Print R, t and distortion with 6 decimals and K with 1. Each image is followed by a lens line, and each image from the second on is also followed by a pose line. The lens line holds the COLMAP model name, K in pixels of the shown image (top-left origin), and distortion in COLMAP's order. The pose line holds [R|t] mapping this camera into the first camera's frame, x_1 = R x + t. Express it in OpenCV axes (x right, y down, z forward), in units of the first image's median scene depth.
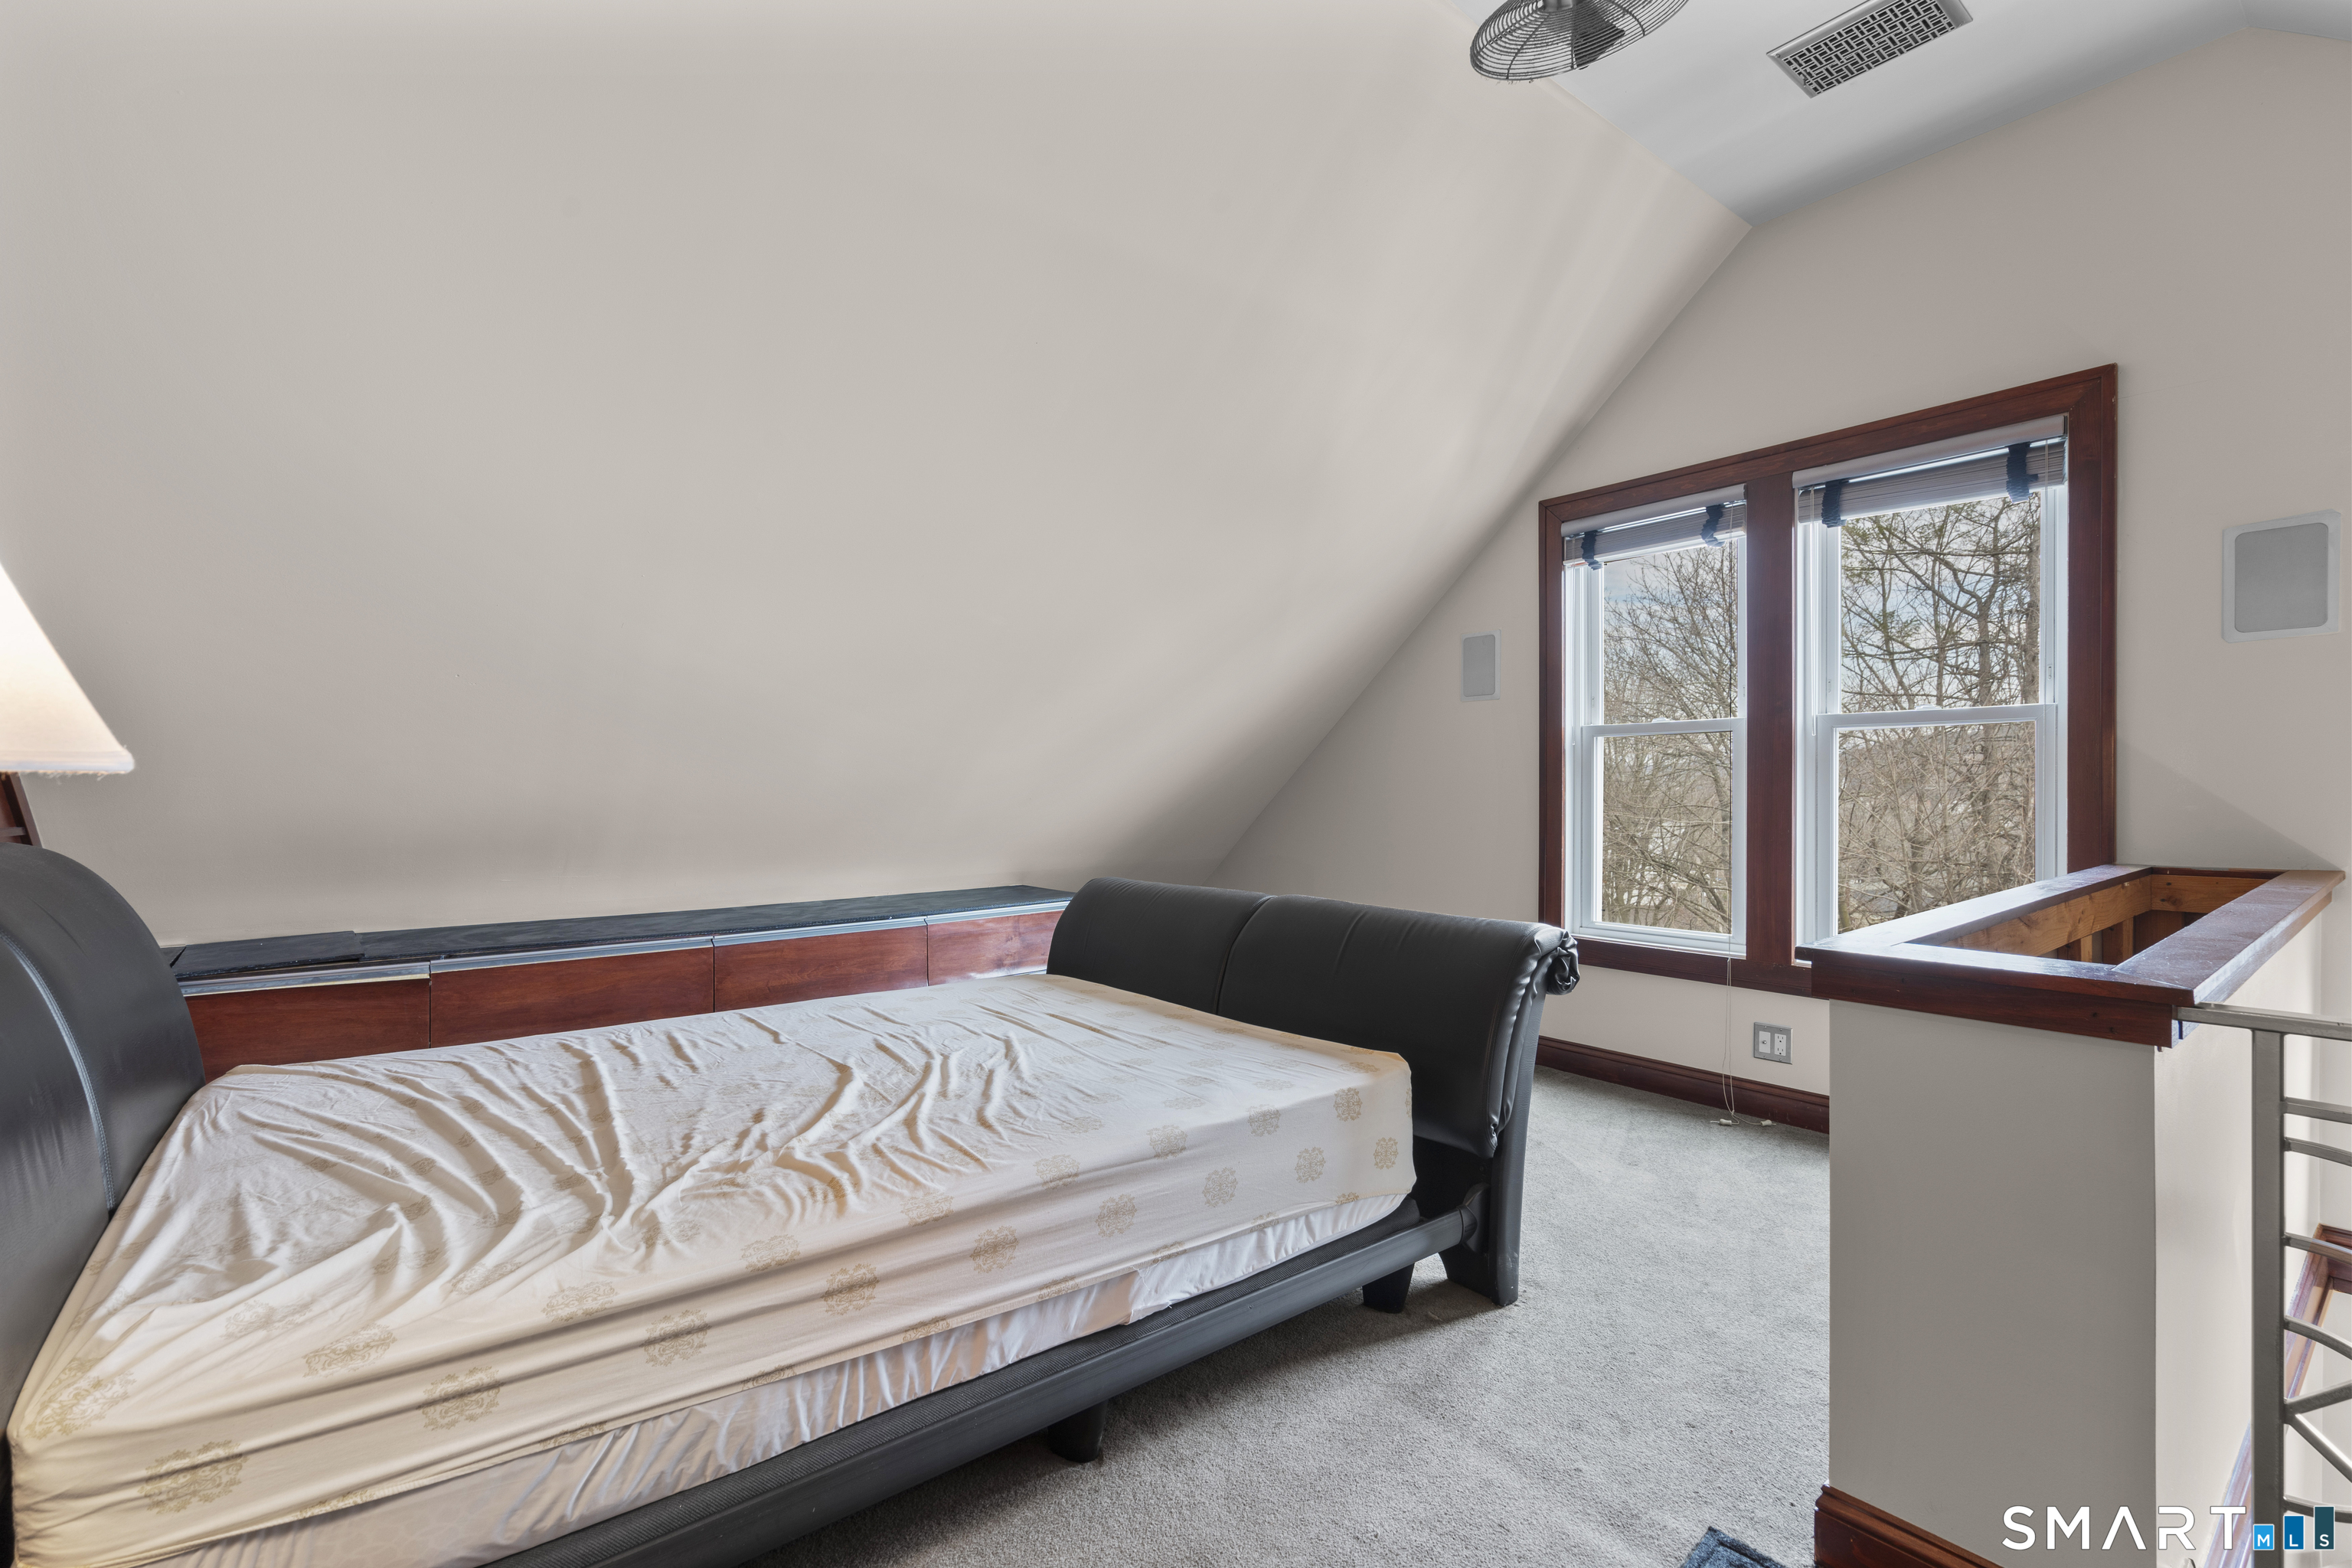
lens RADIAL K [[1048.7, 0, 1172.6], [0, 1048.7, 789.9], [0, 0, 1]] dist [-0.010779, 0.003544]
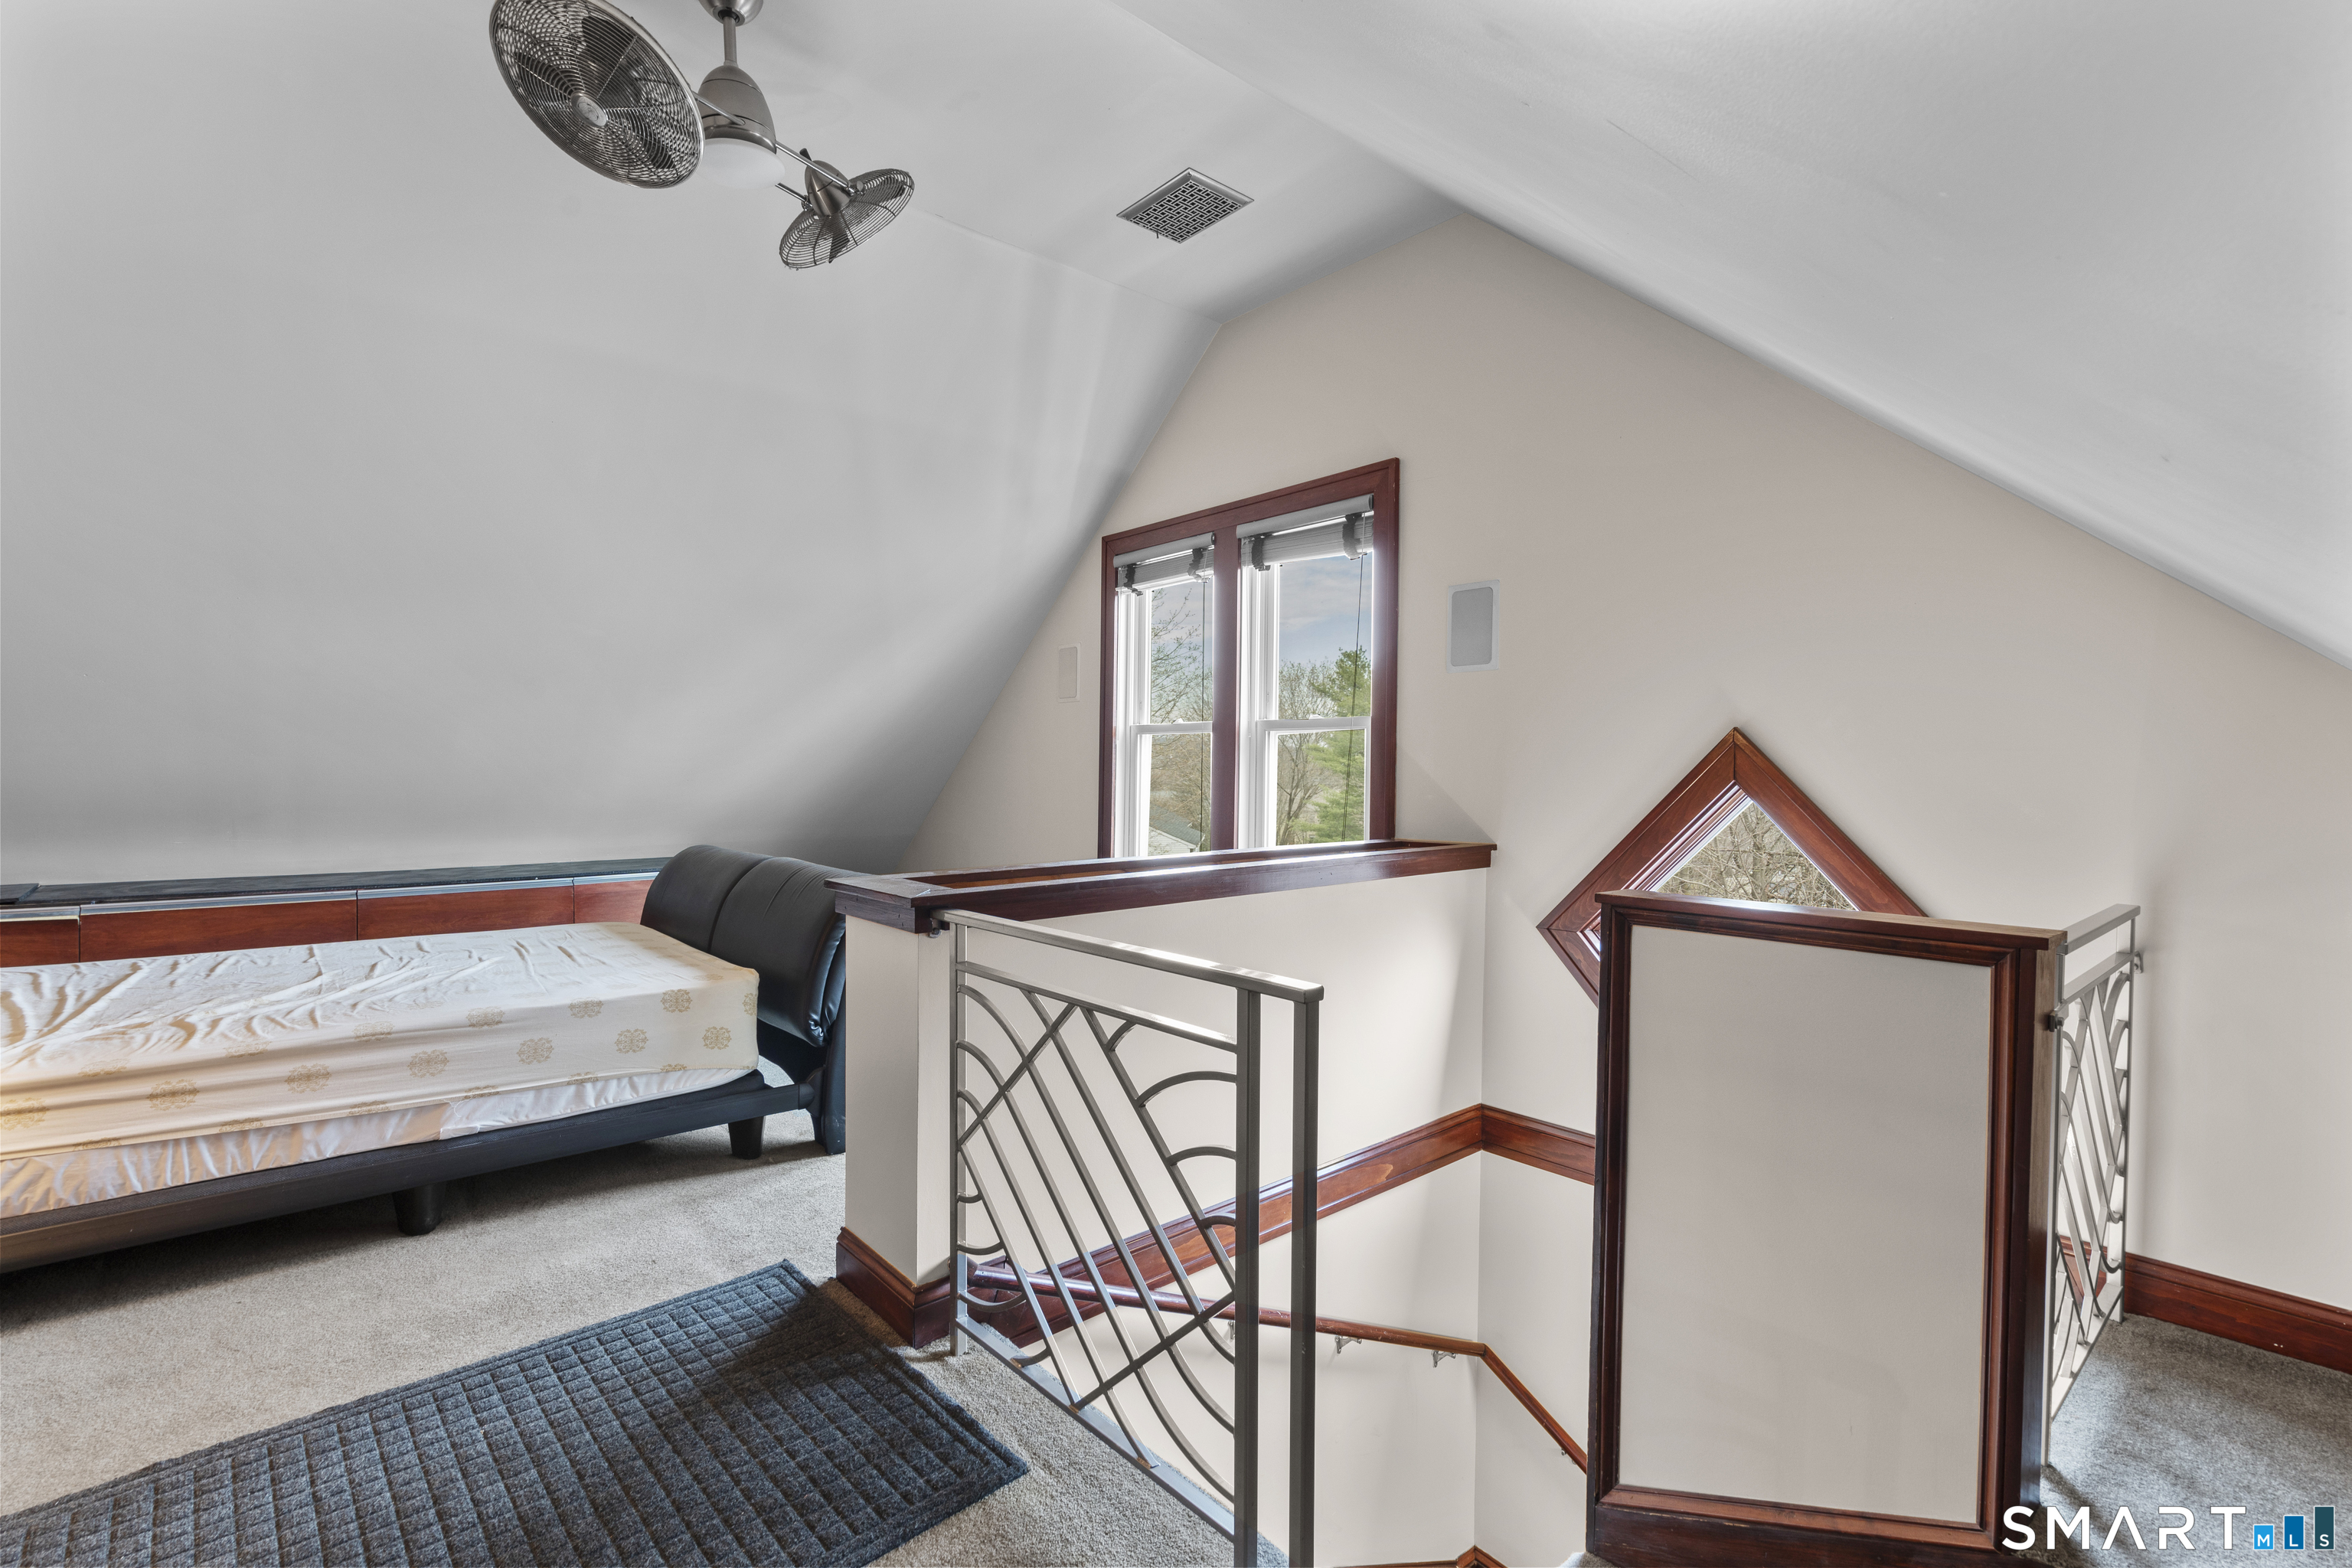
lens RADIAL K [[1048.7, 0, 1172.6], [0, 1048.7, 789.9], [0, 0, 1]] dist [-0.010779, 0.003544]
pose [[0.998814, 0.011766, 0.047240, 0.633440], [-0.012470, 0.999815, 0.014640, -0.007290], [-0.047059, -0.015212, 0.998776, -0.347499]]
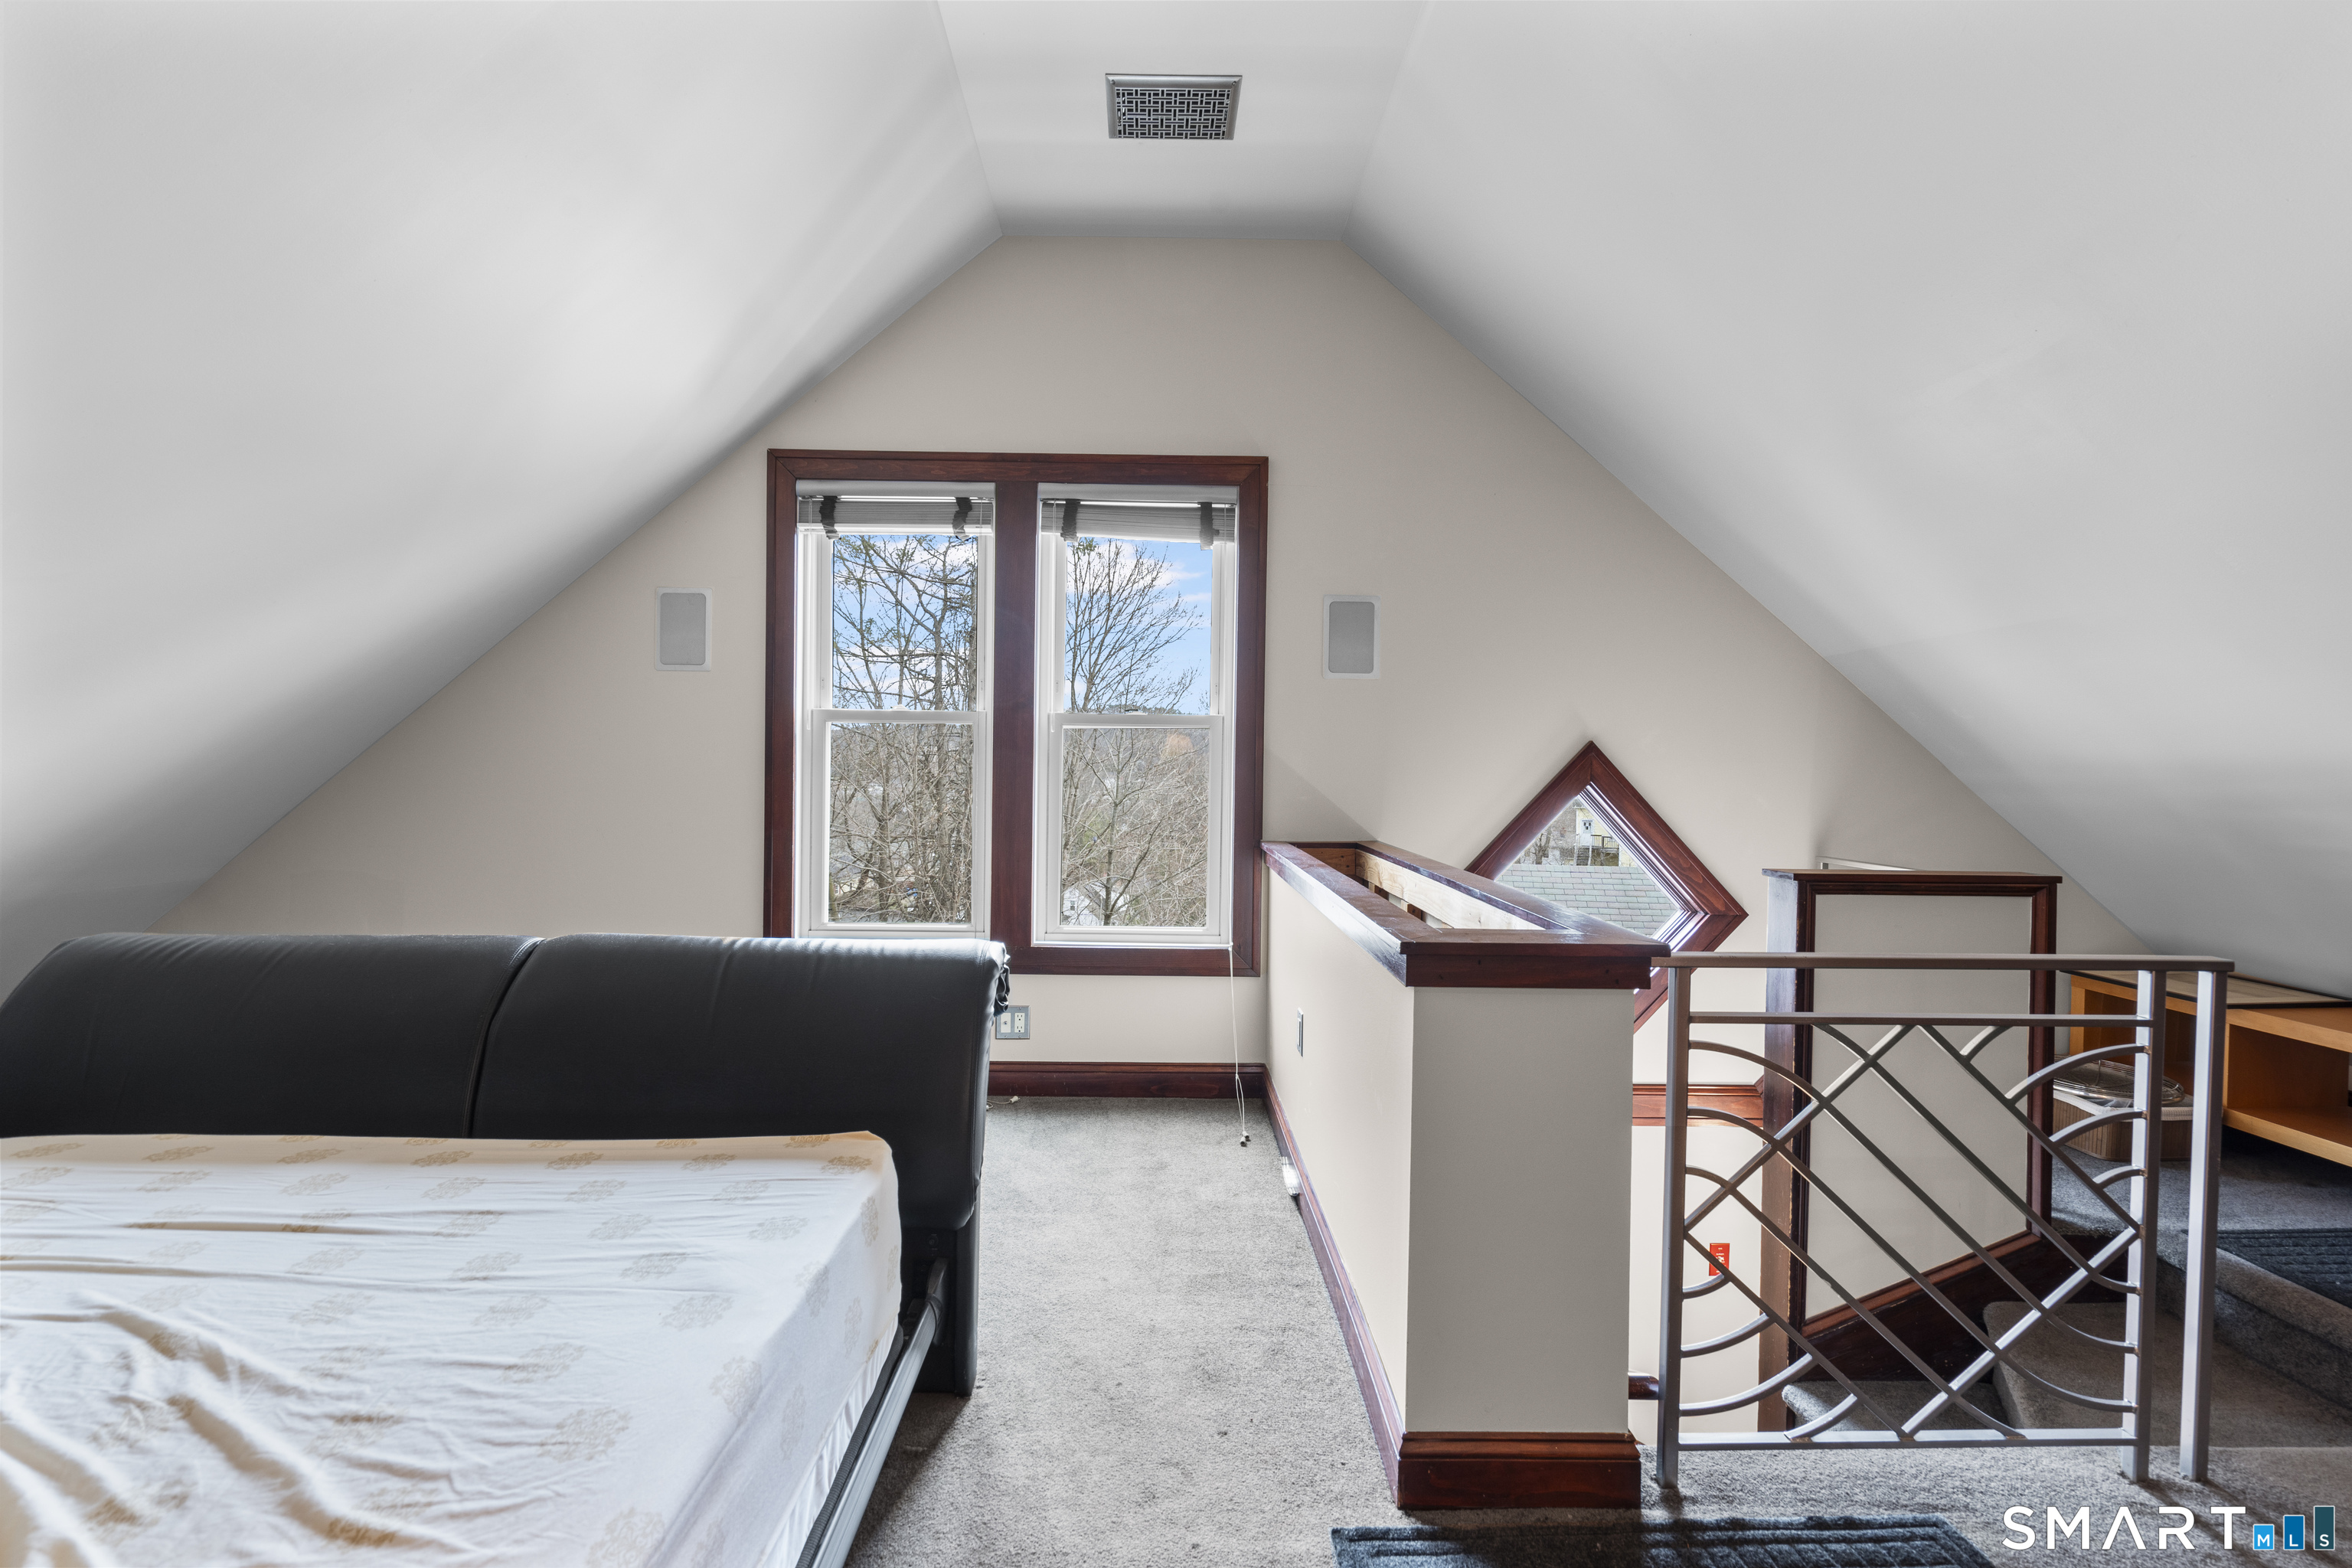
lens RADIAL K [[1048.7, 0, 1172.6], [0, 1048.7, 789.9], [0, 0, 1]] dist [-0.010779, 0.003544]
pose [[0.606704, -0.002986, 0.794922, -0.234231], [-0.010794, 0.999870, 0.011994, -0.008503], [-0.794854, -0.015857, 0.606593, 0.330405]]
